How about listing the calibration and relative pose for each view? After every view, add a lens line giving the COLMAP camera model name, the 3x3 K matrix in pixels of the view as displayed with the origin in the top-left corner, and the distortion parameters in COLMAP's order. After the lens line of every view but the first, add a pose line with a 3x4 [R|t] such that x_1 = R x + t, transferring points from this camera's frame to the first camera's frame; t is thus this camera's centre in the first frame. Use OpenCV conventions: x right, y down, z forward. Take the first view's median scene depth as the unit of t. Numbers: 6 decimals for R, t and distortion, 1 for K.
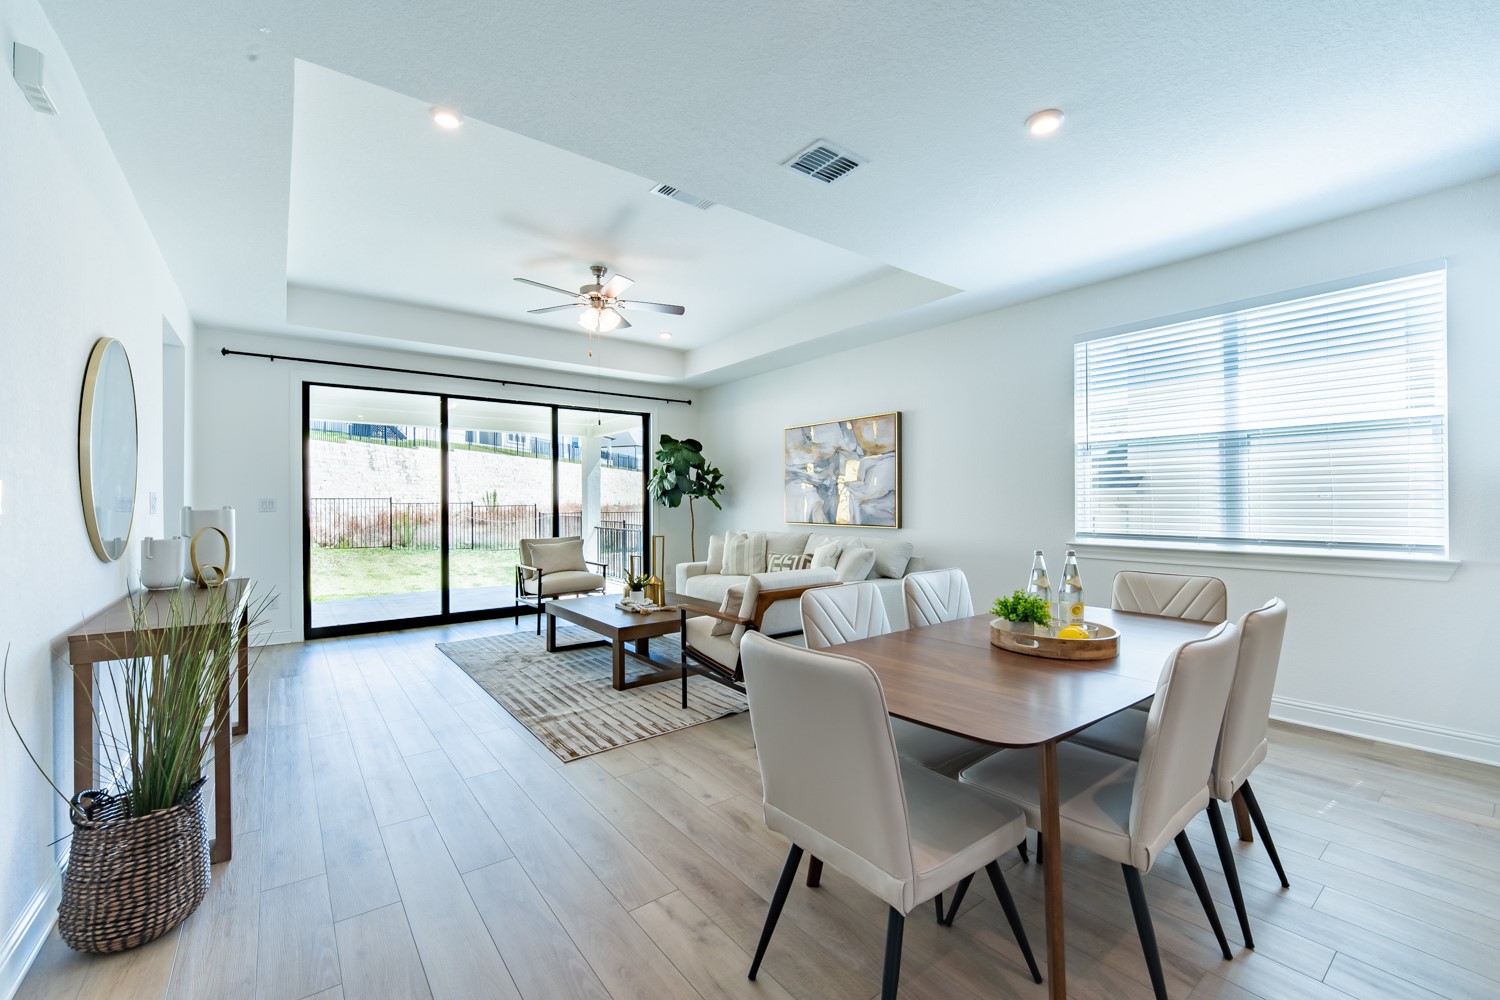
lens RADIAL K [[614.6, 0, 749.1], [0, 614.6, 499.7], [0, 0, 1]] dist [-0.019845, 0.000481]
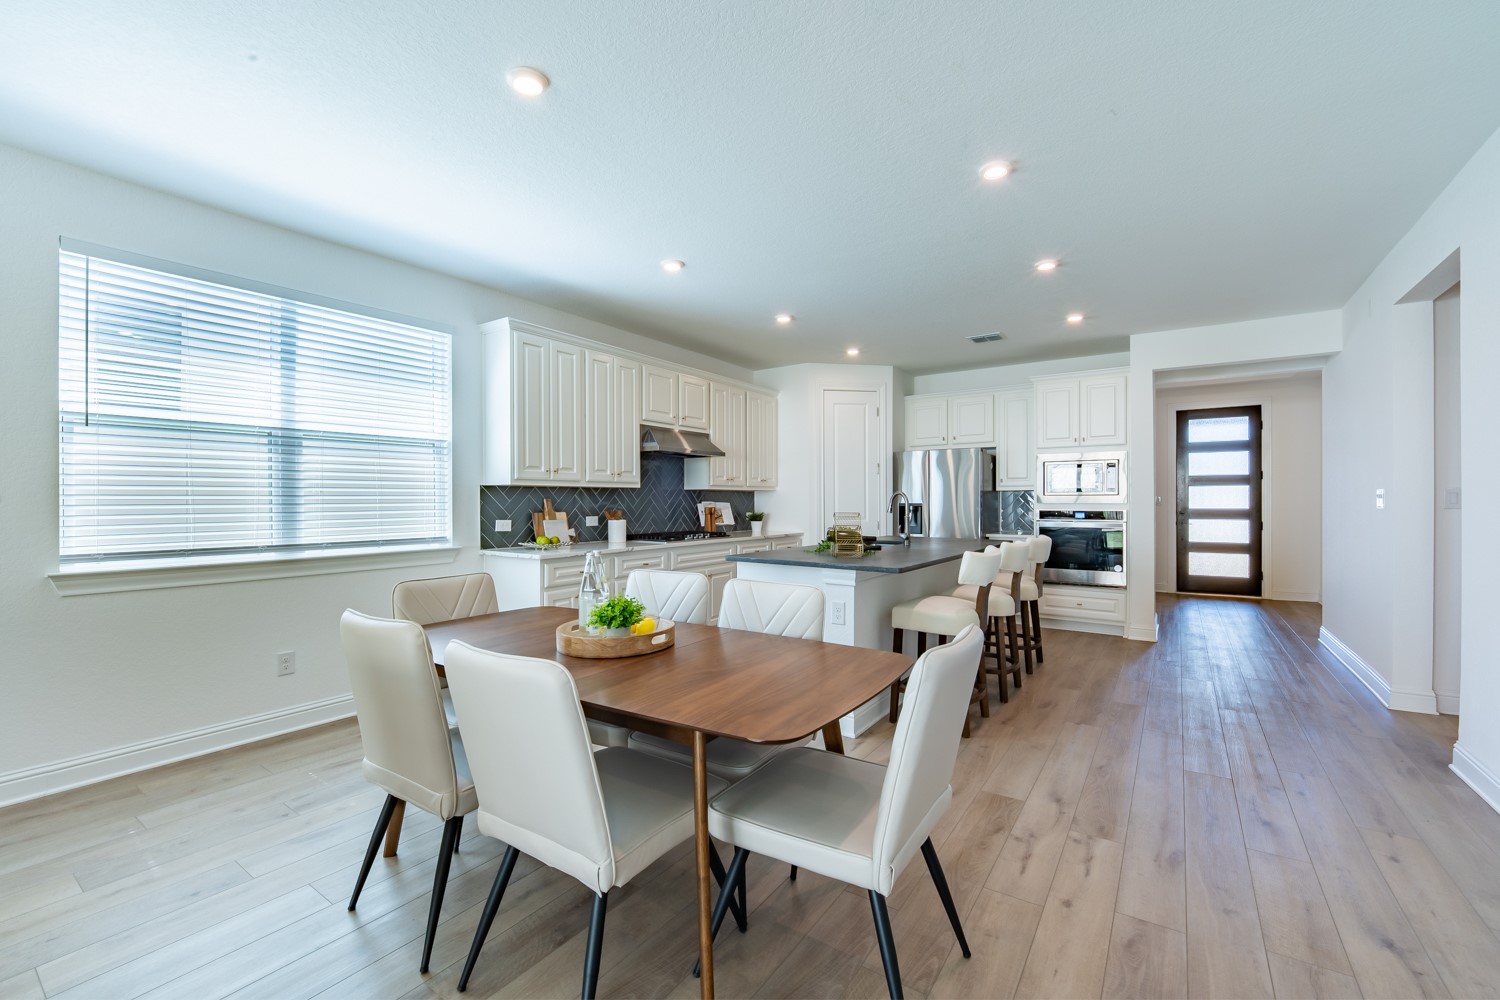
lens RADIAL K [[614.6, 0, 738.2], [0, 614.6, 499.7], [0, 0, 1]] dist [-0.019845, 0.000481]
pose [[-0.304211, -0.000284, 0.952605, -0.232549], [-0.006186, 0.999979, -0.001678, -0.006063], [-0.952585, -0.006404, -0.304206, 0.498330]]
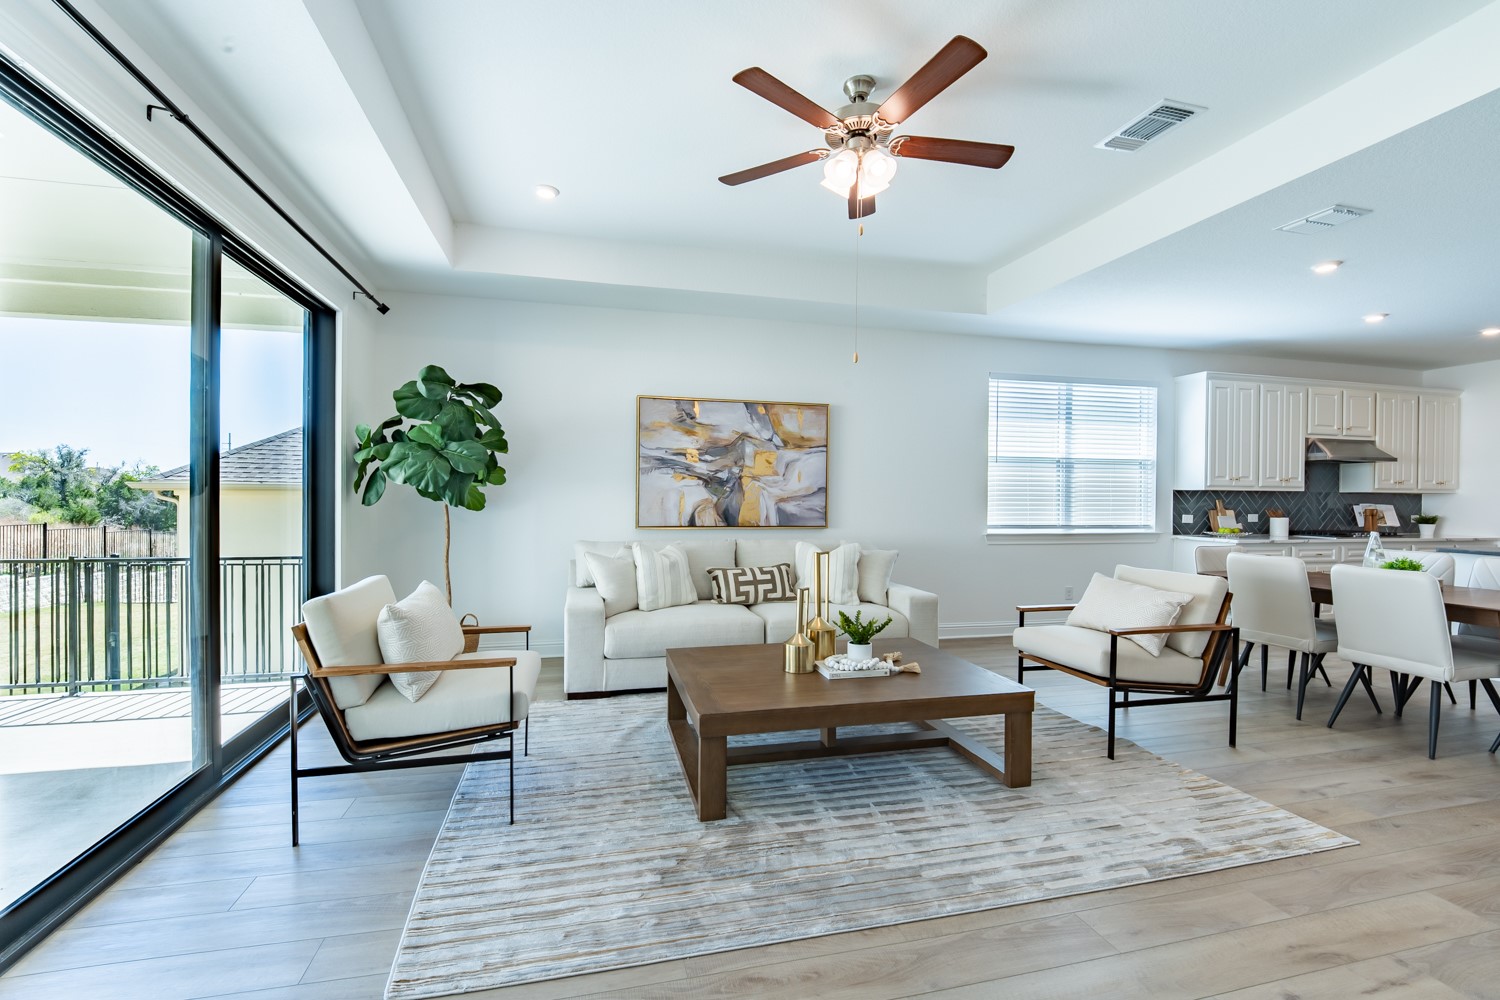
lens RADIAL K [[614.6, 0, 738.5], [0, 614.6, 509.0], [0, 0, 1]] dist [-0.019845, 0.000481]
pose [[0.429180, -0.010827, 0.903154, -0.809258], [-0.013477, 0.999740, 0.018390, 0.002363], [-0.903118, -0.020064, 0.428923, 0.863163]]
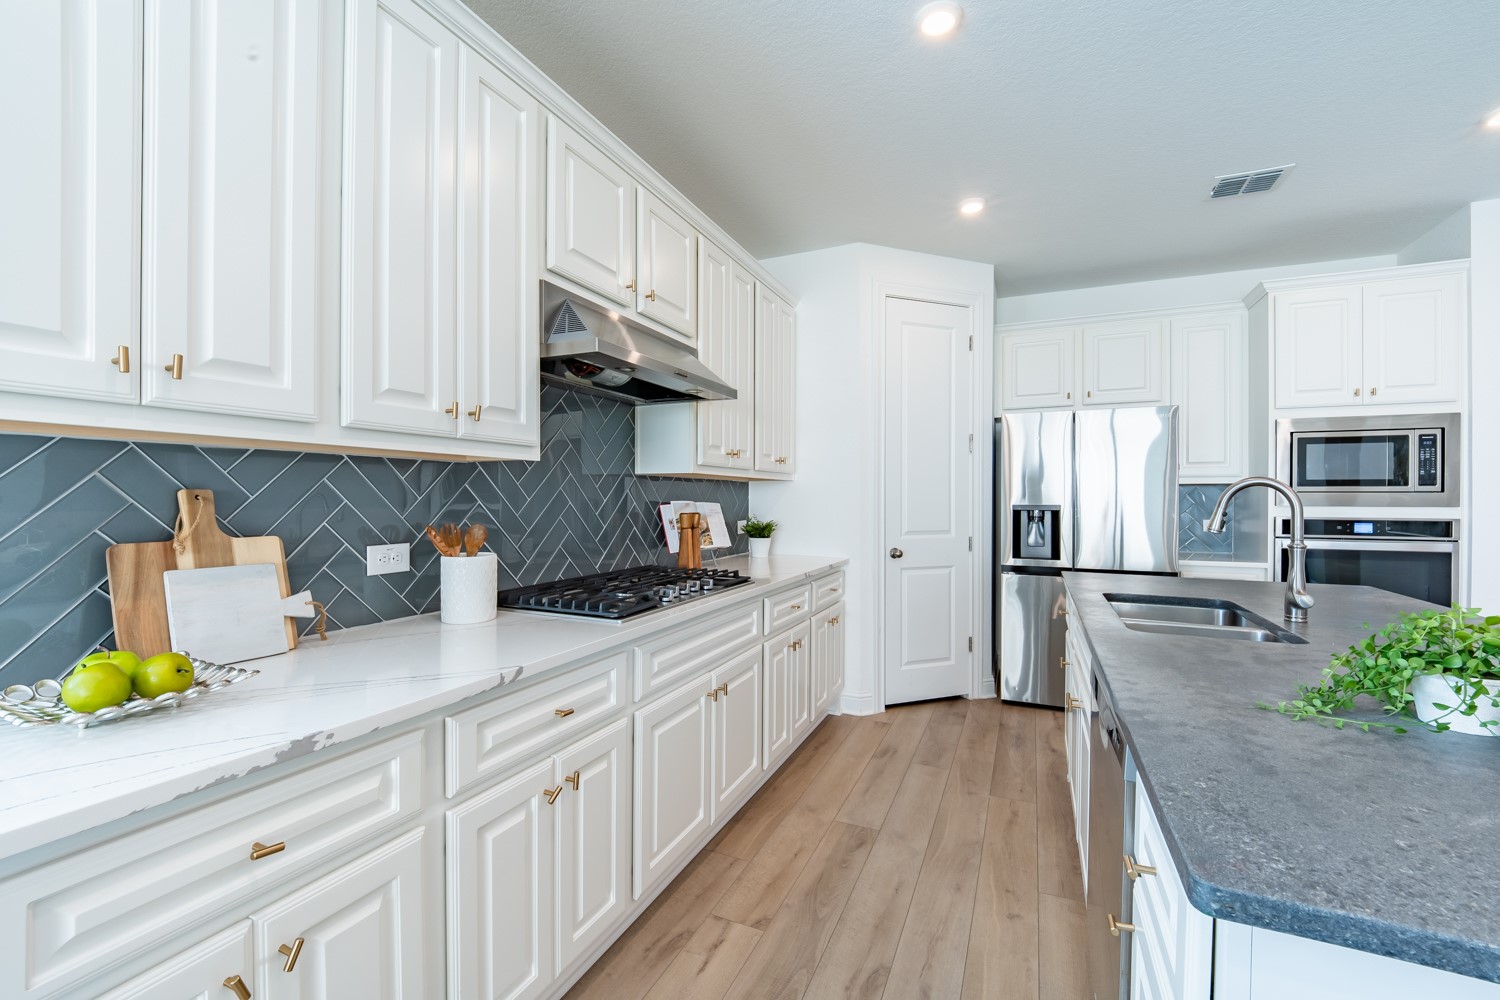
lens RADIAL K [[614.6, 0, 741.7], [0, 614.6, 502.4], [0, 0, 1]] dist [-0.019845, 0.000481]
pose [[-0.474105, -0.009051, 0.880422, 0.458353], [-0.010584, 0.999934, 0.004580, -0.005517], [-0.880405, -0.007147, -0.474169, 0.403342]]
